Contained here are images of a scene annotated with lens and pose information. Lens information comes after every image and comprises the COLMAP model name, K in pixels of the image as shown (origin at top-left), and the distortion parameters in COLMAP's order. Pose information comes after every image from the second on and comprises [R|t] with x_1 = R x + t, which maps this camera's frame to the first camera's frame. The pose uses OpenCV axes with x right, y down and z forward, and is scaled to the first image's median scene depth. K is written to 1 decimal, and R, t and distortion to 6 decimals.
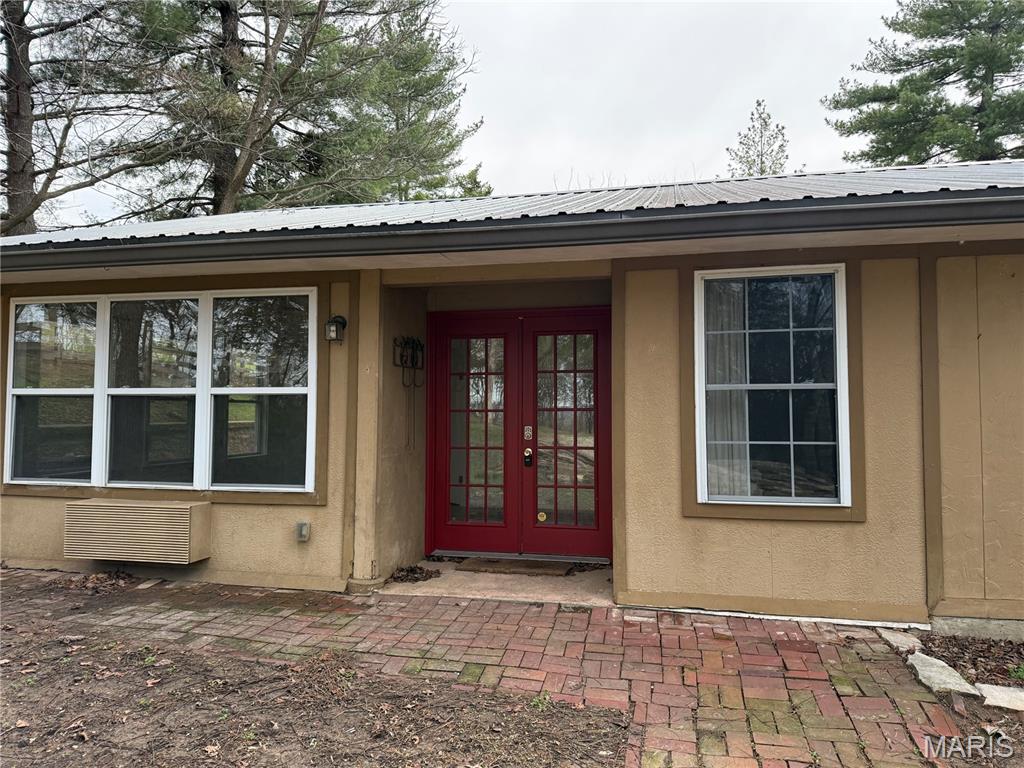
lens RADIAL K [[724.9, 0, 512.0], [0, 724.9, 384.0], [0, 0, 1]] dist [0.064163, -0.119167]
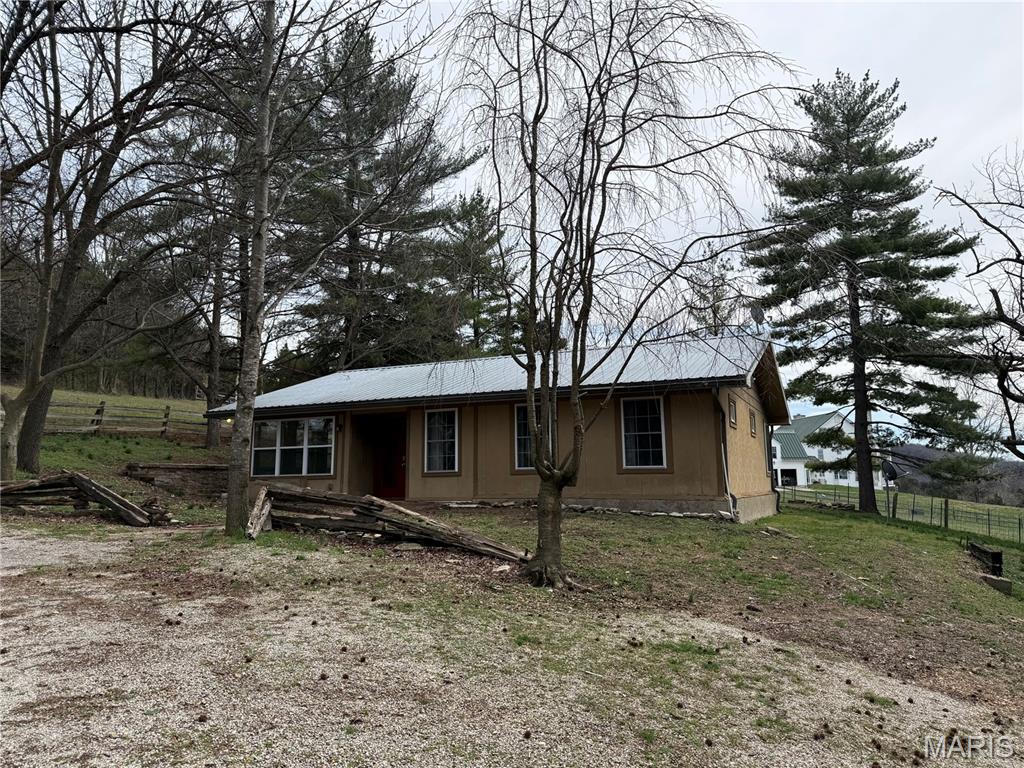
lens RADIAL K [[724.9, 0, 512.0], [0, 724.9, 384.0], [0, 0, 1]] dist [0.064163, -0.119167]
pose [[0.977078, -0.041091, -0.208877, 1.293330], [0.020987, 0.995007, -0.097569, 0.072316], [0.211843, 0.090949, 0.973063, -2.220212]]
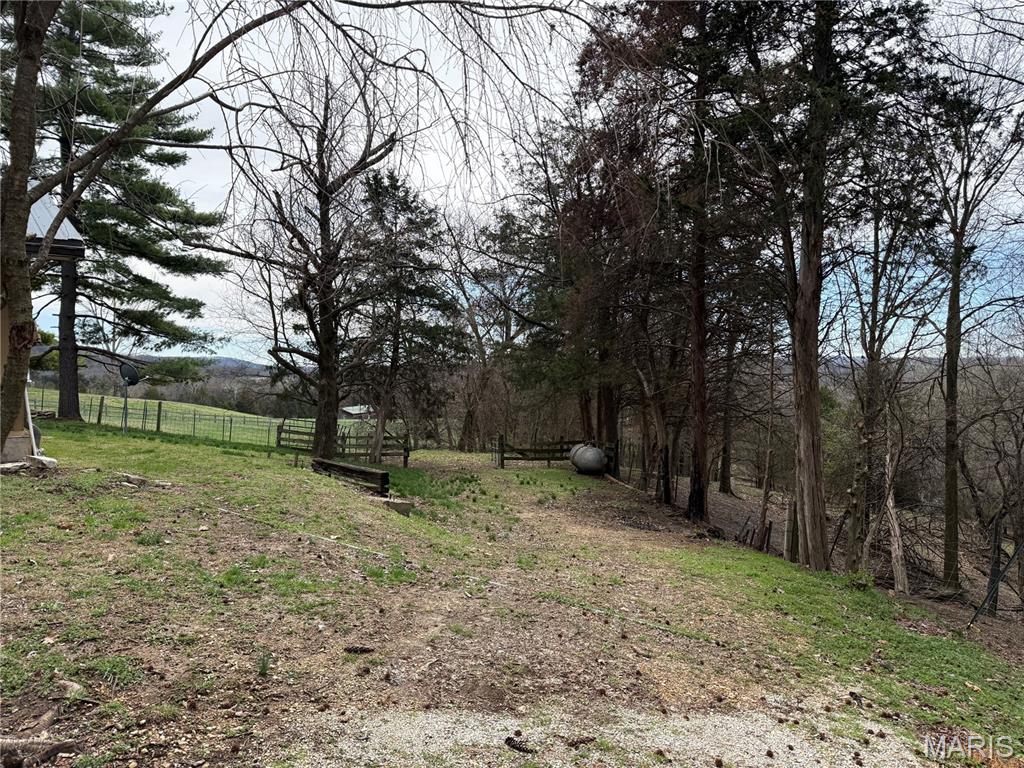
lens RADIAL K [[717.1, 0, 512.0], [0, 717.1, 384.0], [0, 0, 1]] dist [0.085961, -0.112390]
pose [[0.642565, -0.028037, 0.765718, 0.911349], [-0.017401, 0.998539, 0.051165, 0.026524], [-0.766034, -0.046201, 0.641138, -1.337789]]
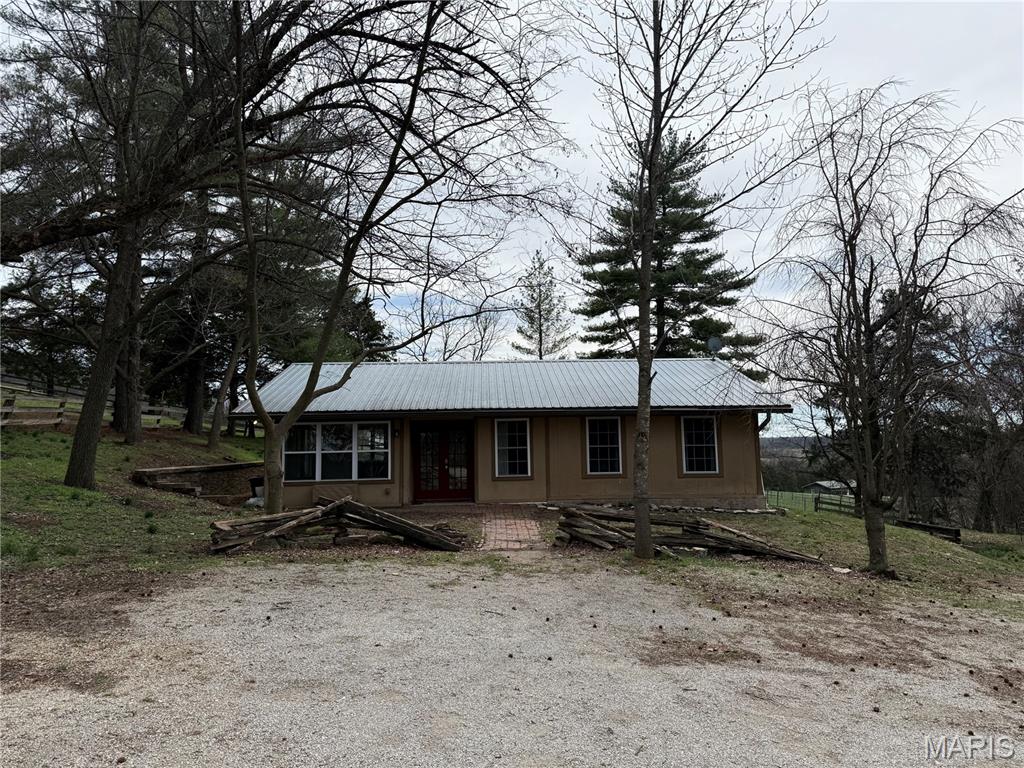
lens RADIAL K [[717.1, 0, 512.0], [0, 717.1, 384.0], [0, 0, 1]] dist [0.085961, -0.112390]
pose [[0.967450, 0.001656, 0.253055, -0.578370], [0.009812, 0.998981, -0.044052, -0.153625], [-0.252870, 0.045101, 0.966448, -2.516635]]
